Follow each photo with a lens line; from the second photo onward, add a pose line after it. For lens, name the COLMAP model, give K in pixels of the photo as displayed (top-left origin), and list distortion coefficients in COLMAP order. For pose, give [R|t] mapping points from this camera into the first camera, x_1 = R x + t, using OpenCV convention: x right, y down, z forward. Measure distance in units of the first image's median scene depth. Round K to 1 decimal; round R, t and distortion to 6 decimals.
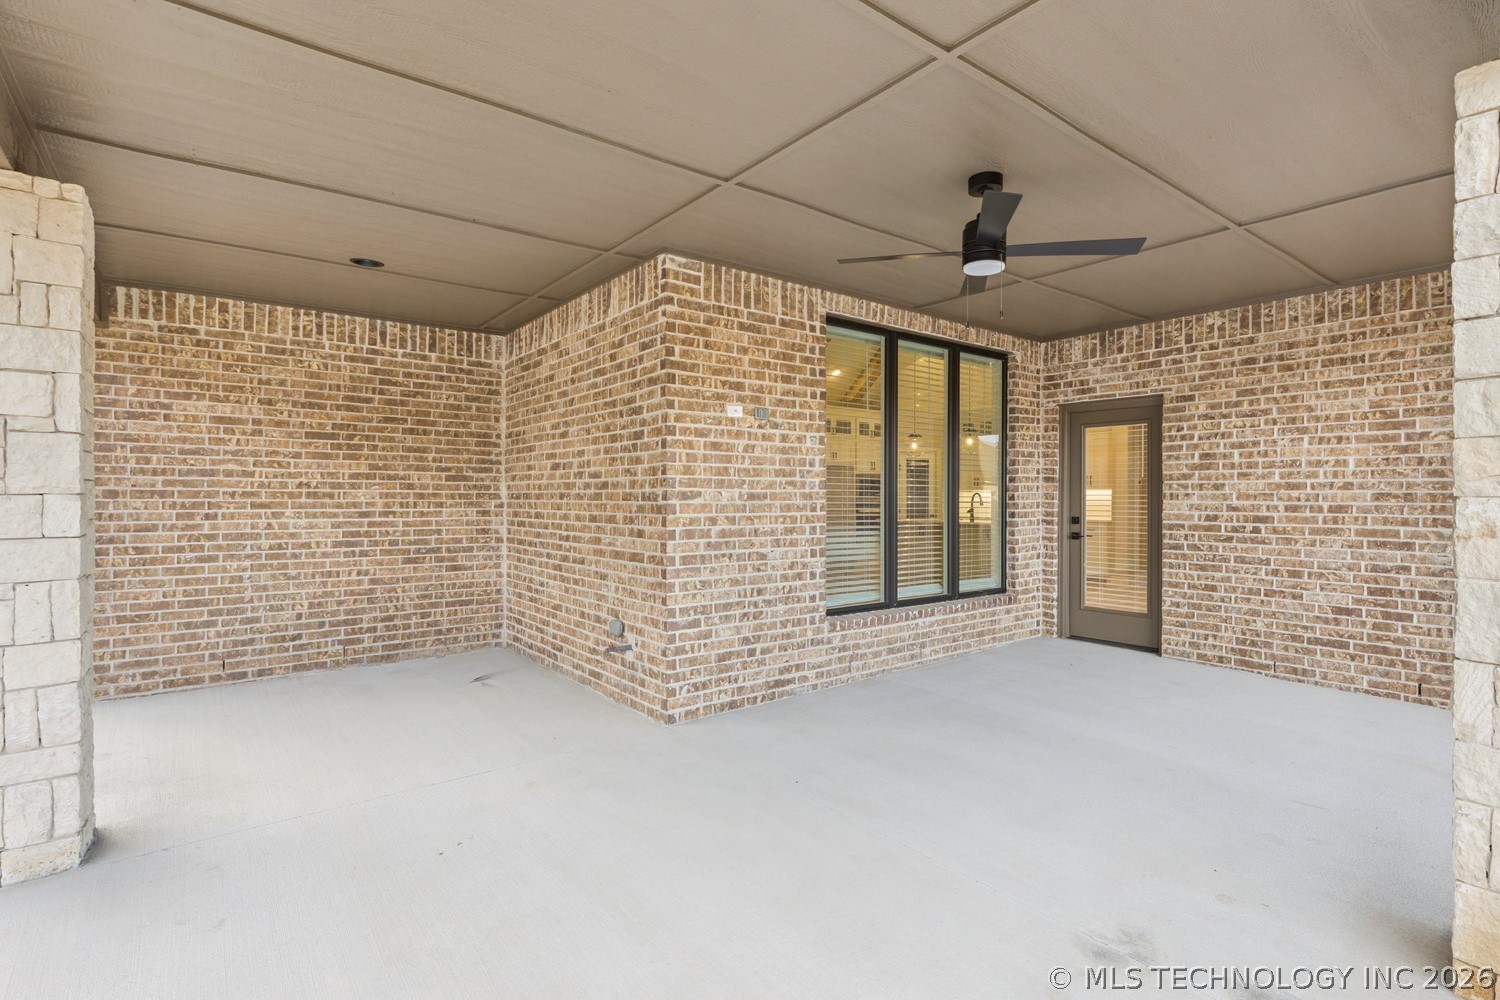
lens RADIAL K [[729.0, 0, 754.8], [0, 729.0, 496.6], [0, 0, 1]] dist [0.001000, 0.000559]
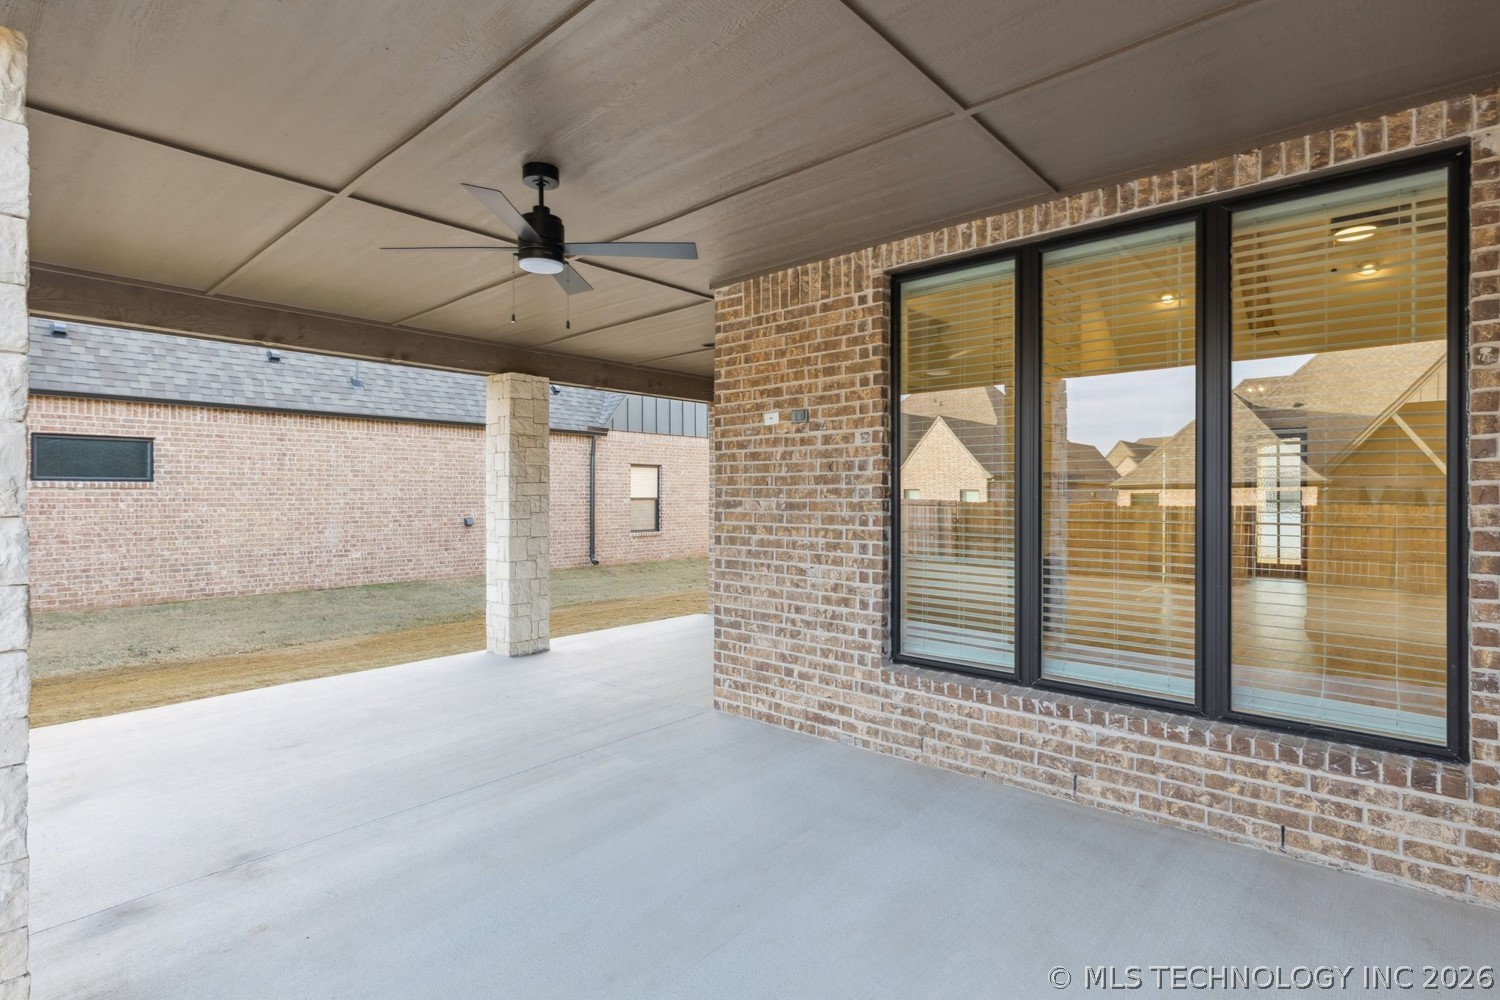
lens RADIAL K [[729.0, 0, 754.8], [0, 729.0, 496.6], [0, 0, 1]] dist [0.001000, 0.000559]
pose [[0.183632, -0.000517, -0.982995, 0.894214], [-0.003086, 0.999995, -0.001102, -0.011015], [0.982990, 0.003236, 0.183630, 0.768462]]
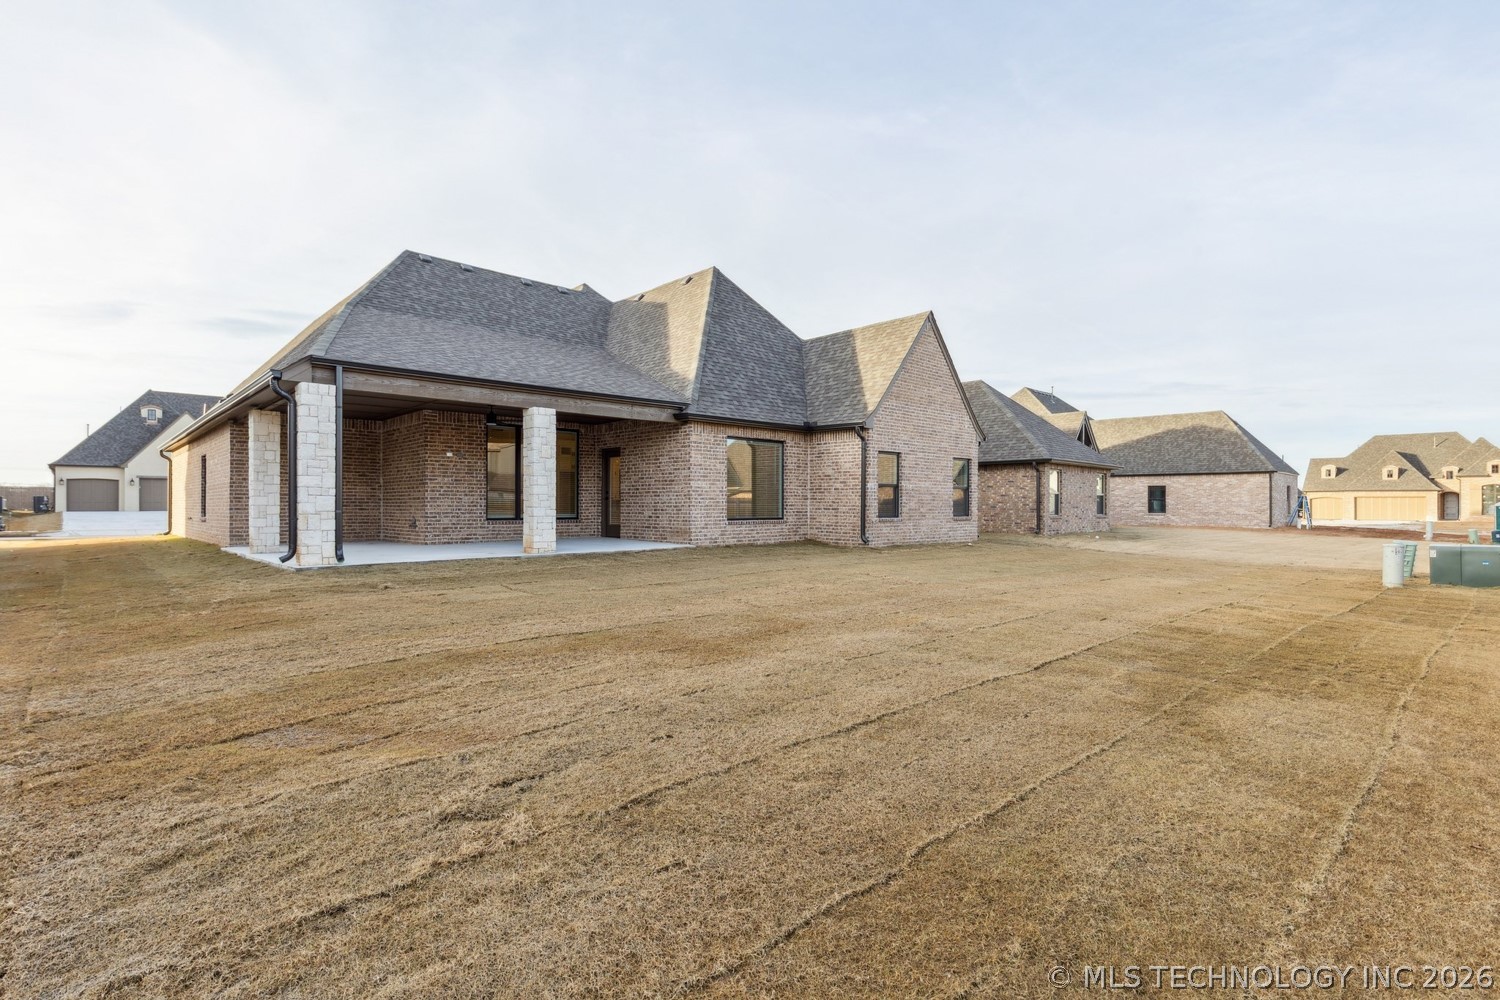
lens RADIAL K [[729.0, 0, 754.8], [0, 729.0, 496.6], [0, 0, 1]] dist [0.001000, 0.000559]
pose [[0.995298, 0.001526, 0.096848, 0.995899], [-0.000390, 0.999931, -0.011752, 0.109239], [-0.096859, 0.011659, 0.995230, -2.344731]]
